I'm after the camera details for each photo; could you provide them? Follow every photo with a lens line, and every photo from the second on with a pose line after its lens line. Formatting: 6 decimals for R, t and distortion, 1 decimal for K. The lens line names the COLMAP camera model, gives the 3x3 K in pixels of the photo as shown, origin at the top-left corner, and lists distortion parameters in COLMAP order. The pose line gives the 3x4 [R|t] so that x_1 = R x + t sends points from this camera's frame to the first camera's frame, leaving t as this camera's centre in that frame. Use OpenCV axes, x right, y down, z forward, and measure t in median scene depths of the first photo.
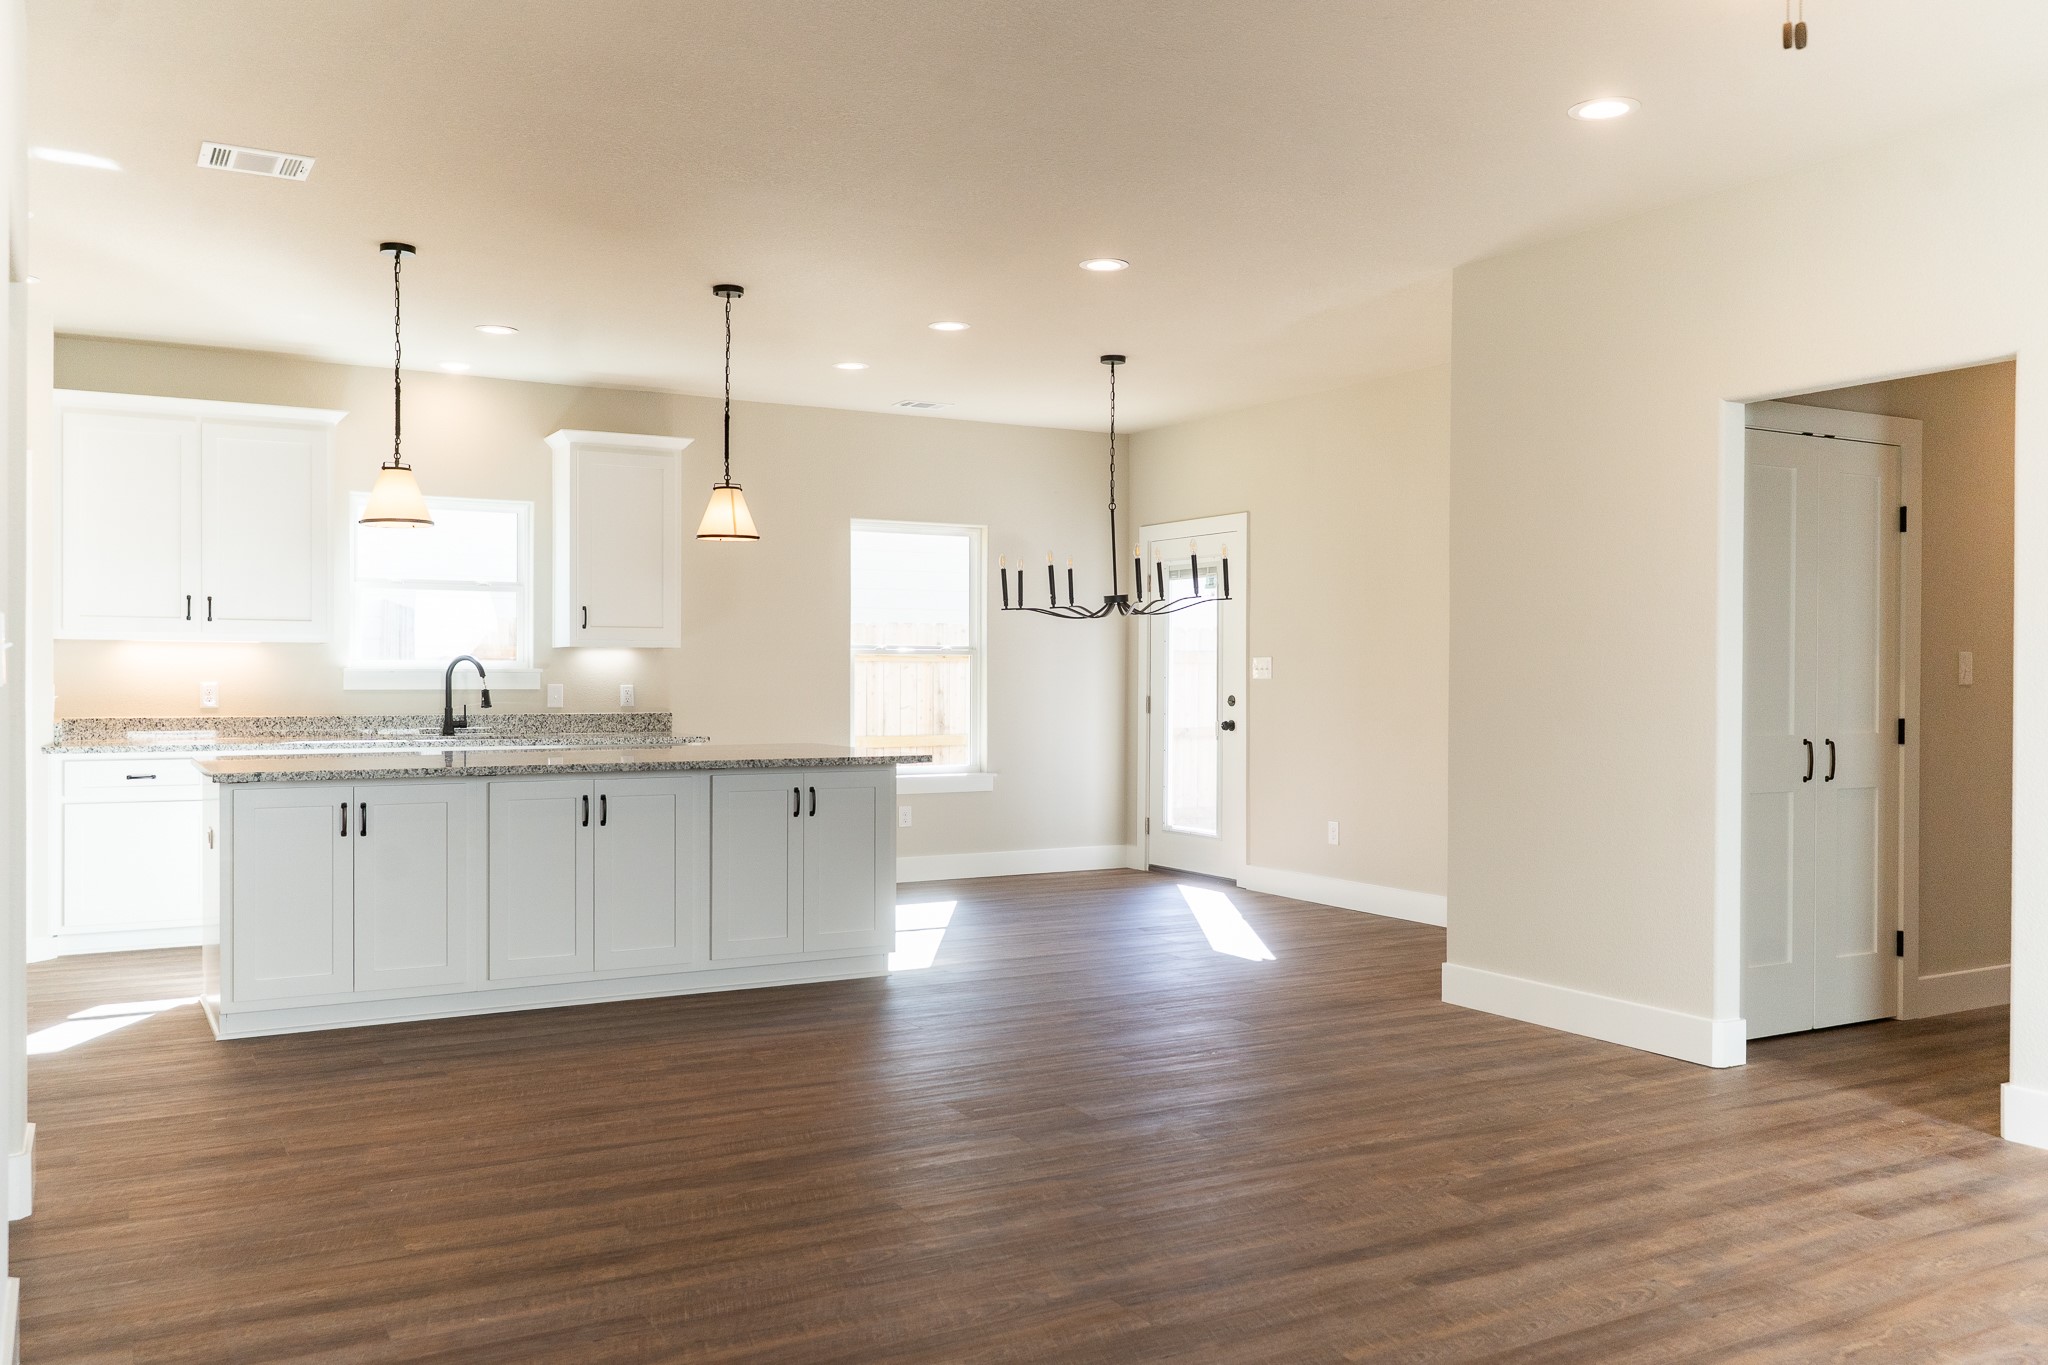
lens RADIAL K [[1629.3, 0, 1024.3], [0, 1629.3, 678.8], [0, 0, 1]] dist [0.011301, 0.002901]
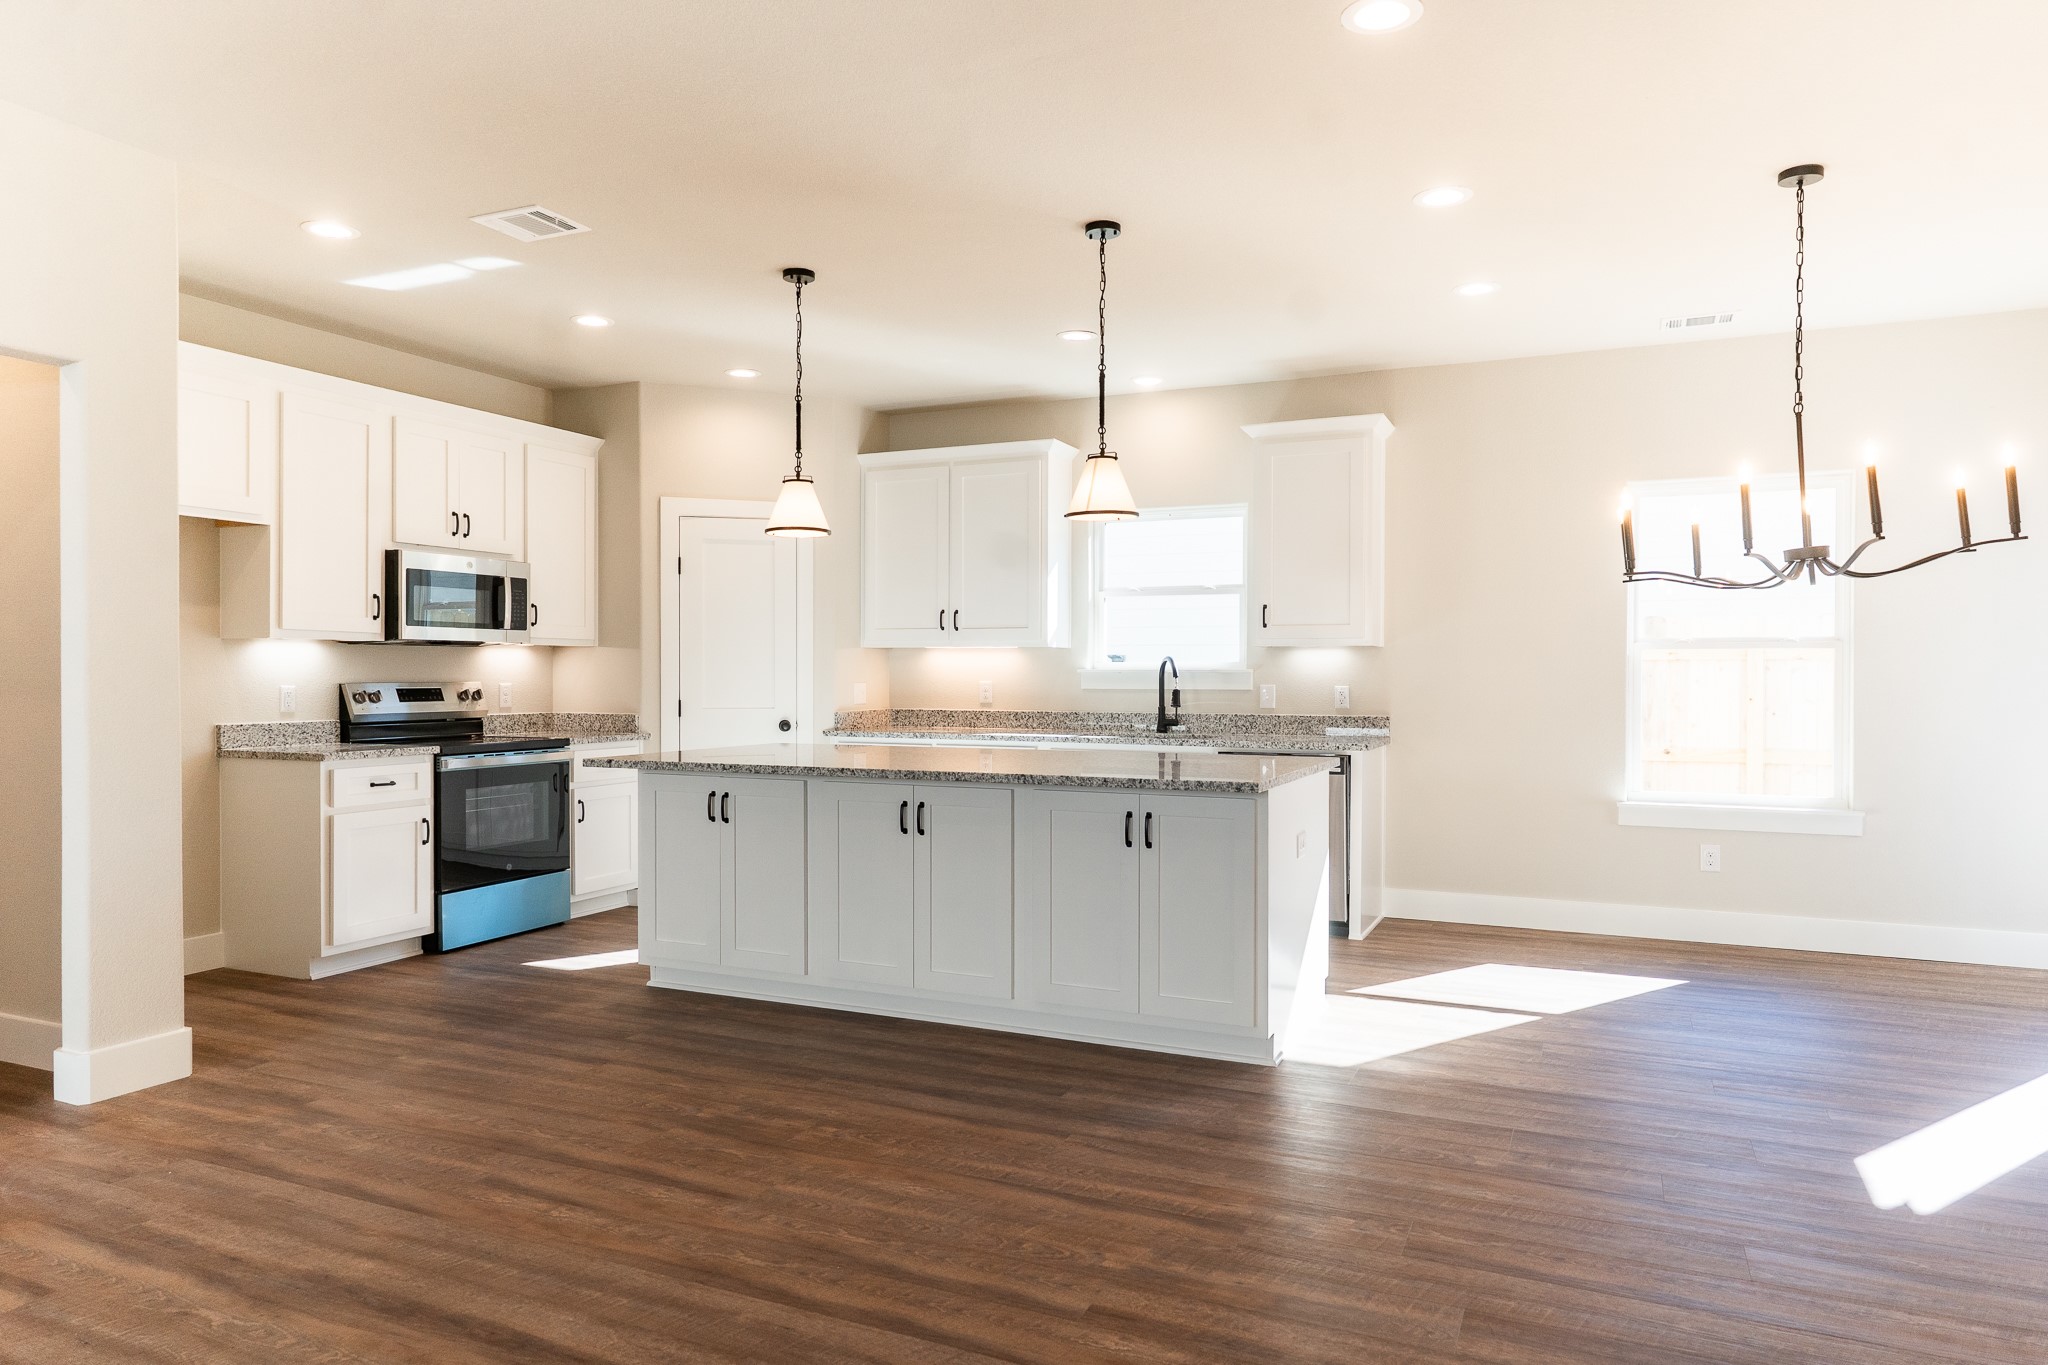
lens RADIAL K [[1291.2, 0, 1031.2], [0, 1291.2, 680.8], [0, 0, 1]] dist [0.007417, 0.001558]
pose [[0.587344, 0.002362, -0.809334, 0.277539], [-0.002139, 0.999997, 0.001367, 0.000213], [0.809334, 0.000929, 0.587347, 0.448629]]
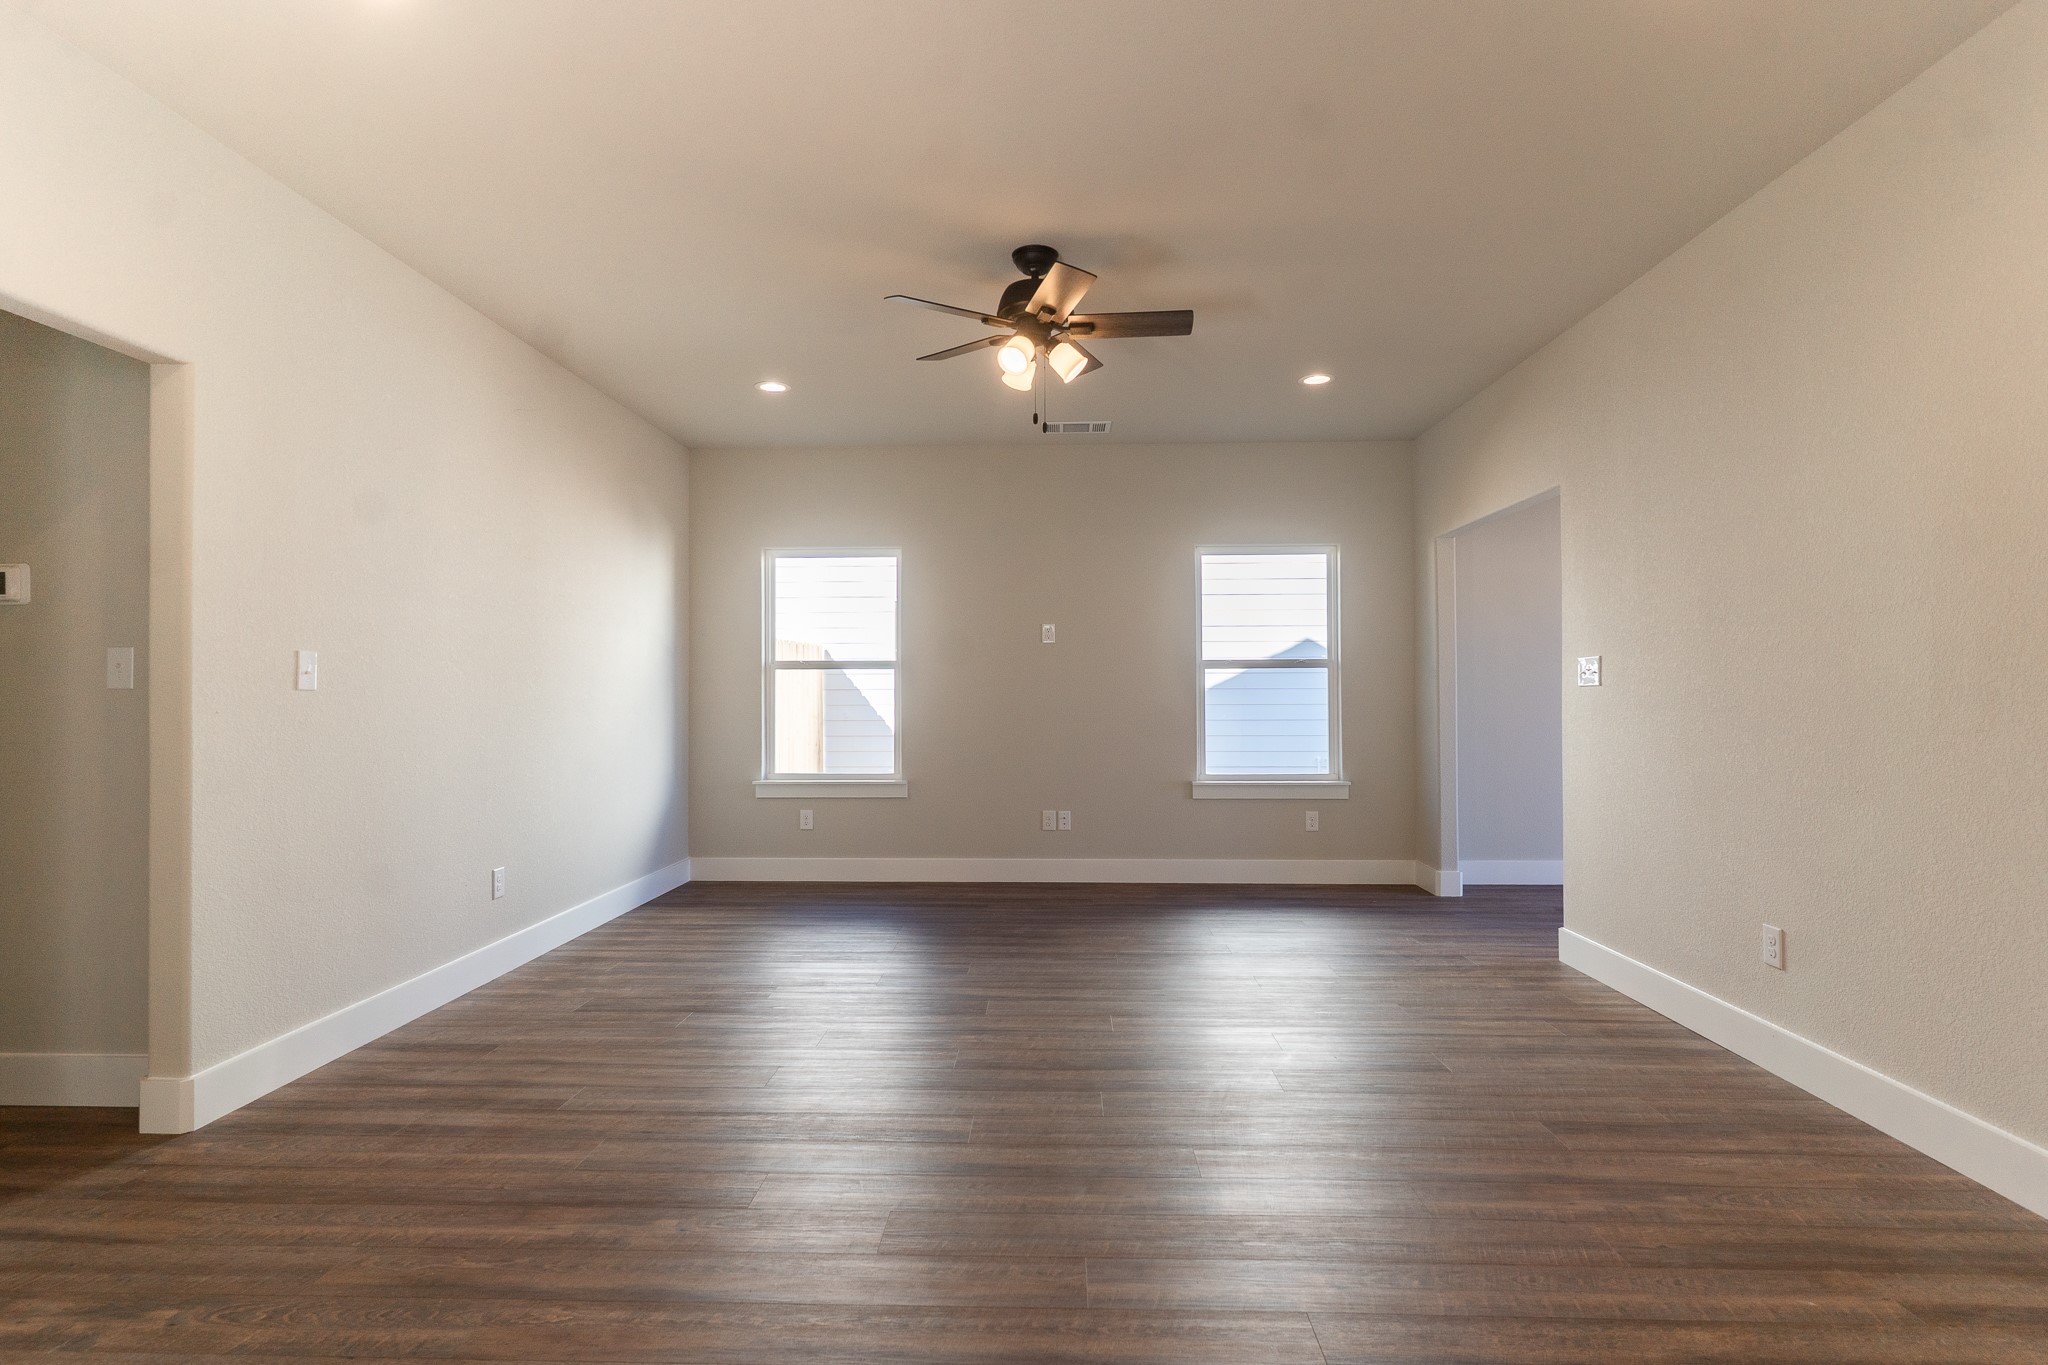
lens RADIAL K [[1037.4, 0, 1011.2], [0, 1037.4, 683.8], [0, 0, 1]] dist [0.008630, -0.002031]
pose [[-0.844379, 0.004268, 0.535729, -0.097424], [0.000906, 0.999978, -0.006538, 0.003651], [-0.535745, -0.005035, -0.844365, 0.679234]]
